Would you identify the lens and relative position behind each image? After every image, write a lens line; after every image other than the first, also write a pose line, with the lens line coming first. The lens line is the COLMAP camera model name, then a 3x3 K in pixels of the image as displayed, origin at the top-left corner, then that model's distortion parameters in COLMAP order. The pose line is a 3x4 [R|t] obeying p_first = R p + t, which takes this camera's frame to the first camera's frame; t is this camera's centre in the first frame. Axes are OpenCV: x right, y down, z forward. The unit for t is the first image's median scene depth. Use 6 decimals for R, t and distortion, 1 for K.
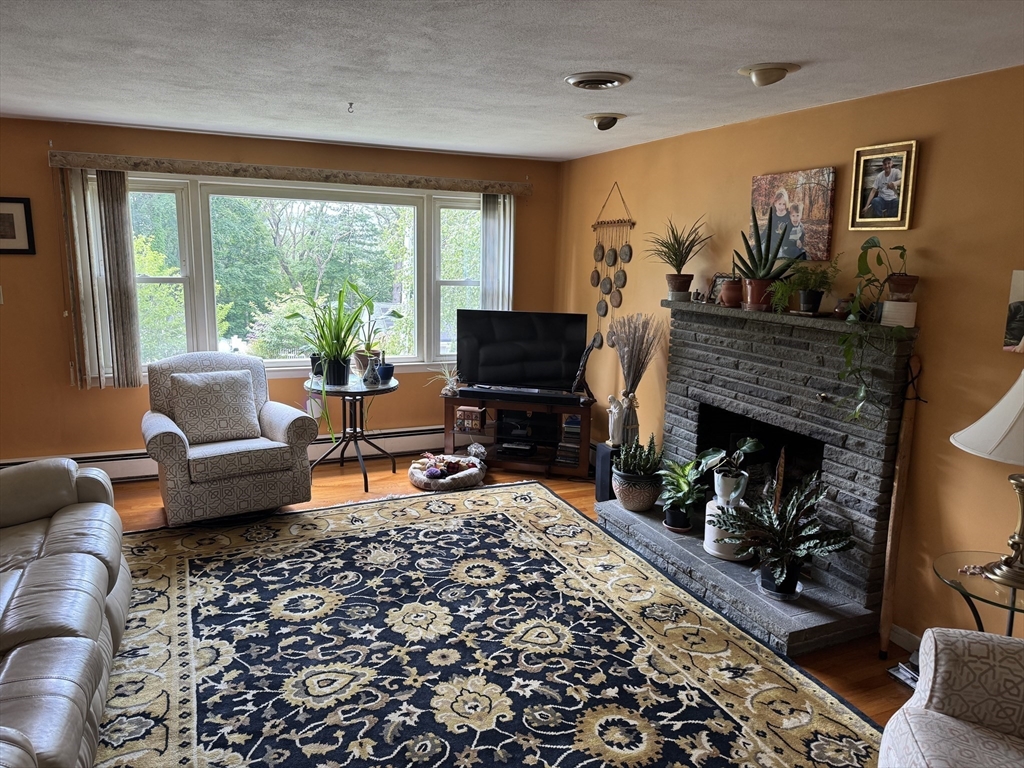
lens RADIAL K [[718.4, 0, 508.4], [0, 718.4, 377.3], [0, 0, 1]] dist [0.037835, -0.038504]
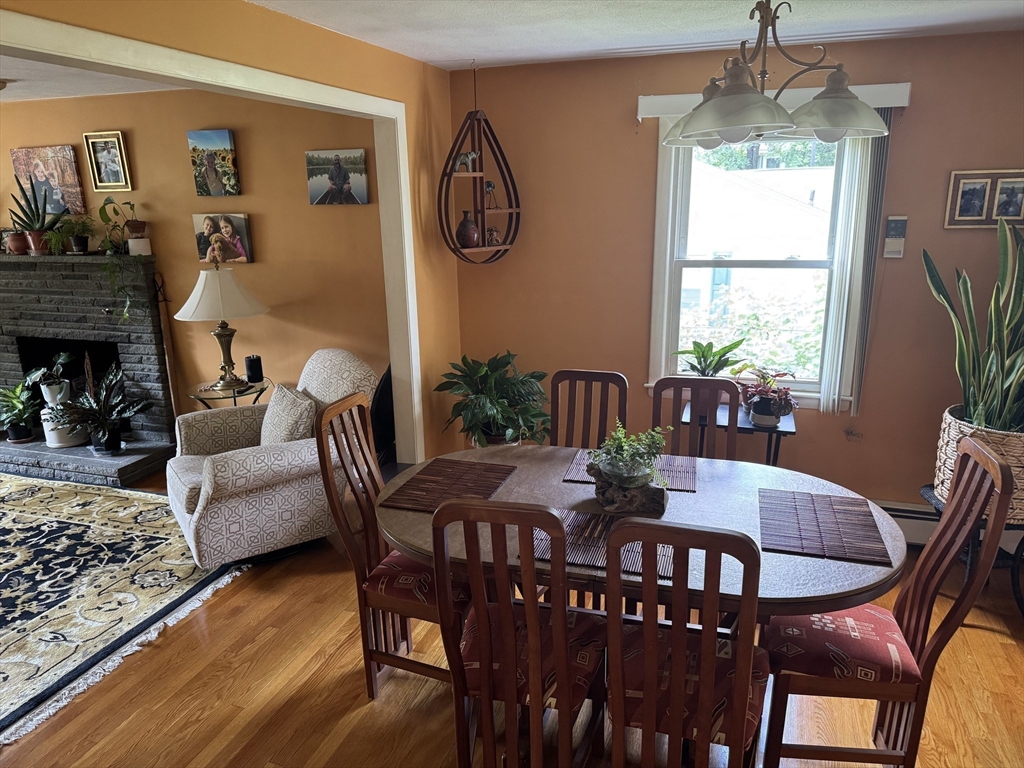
lens RADIAL K [[718.4, 0, 505.2], [0, 718.4, 389.9], [0, 0, 1]] dist [0.037835, -0.038504]
pose [[0.664476, -0.227295, 0.711904, -0.100005], [0.167450, 0.973686, 0.154582, 0.094841], [-0.728307, 0.016492, 0.685052, -0.578469]]
